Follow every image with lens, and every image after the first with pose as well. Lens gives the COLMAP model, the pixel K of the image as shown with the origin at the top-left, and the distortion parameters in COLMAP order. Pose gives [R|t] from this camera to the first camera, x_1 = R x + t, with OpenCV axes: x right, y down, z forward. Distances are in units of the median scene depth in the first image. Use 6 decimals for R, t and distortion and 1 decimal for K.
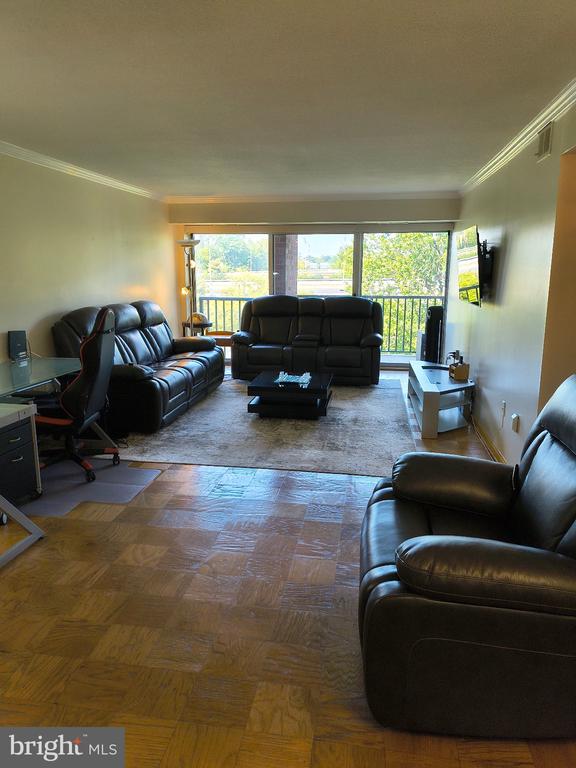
lens RADIAL K [[554.7, 0, 290.7], [0, 554.7, 382.2], [0, 0, 1]] dist [0.014158, -0.012593]
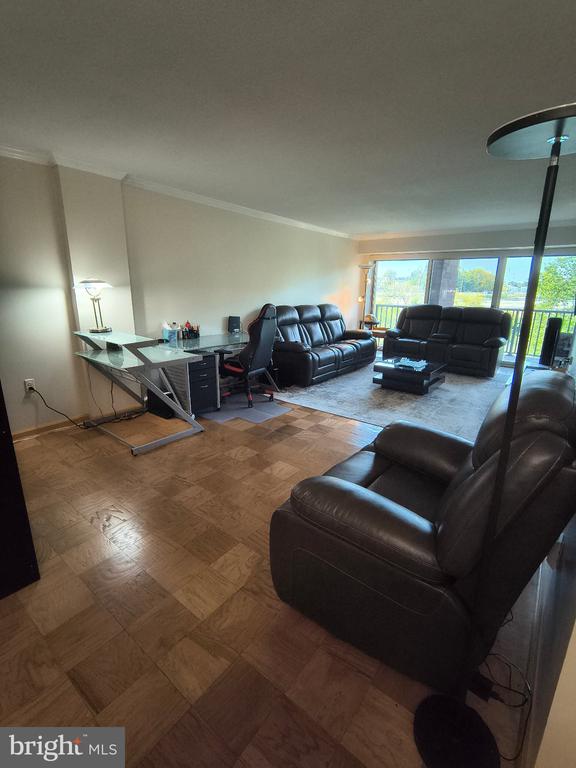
lens RADIAL K [[356.3, 0, 291.9], [0, 356.3, 384.0], [0, 0, 1]] dist [-0.004287, 0.000831]
pose [[0.874313, 0.138486, -0.465186, 0.169659], [-0.110894, 0.990076, 0.086320, -0.000066], [0.472523, -0.023885, 0.880994, 0.075167]]
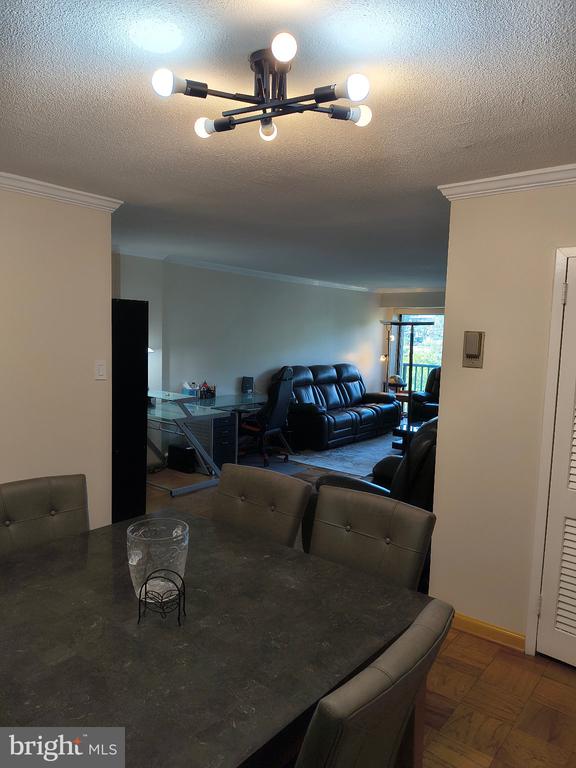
lens RADIAL K [[554.7, 0, 289.0], [0, 554.7, 389.1], [0, 0, 1]] dist [0.014158, -0.012593]
pose [[0.867012, 0.074281, -0.492720, 0.358522], [-0.124724, 0.989700, -0.070265, 0.037337], [0.482426, 0.122375, 0.867346, -0.319833]]
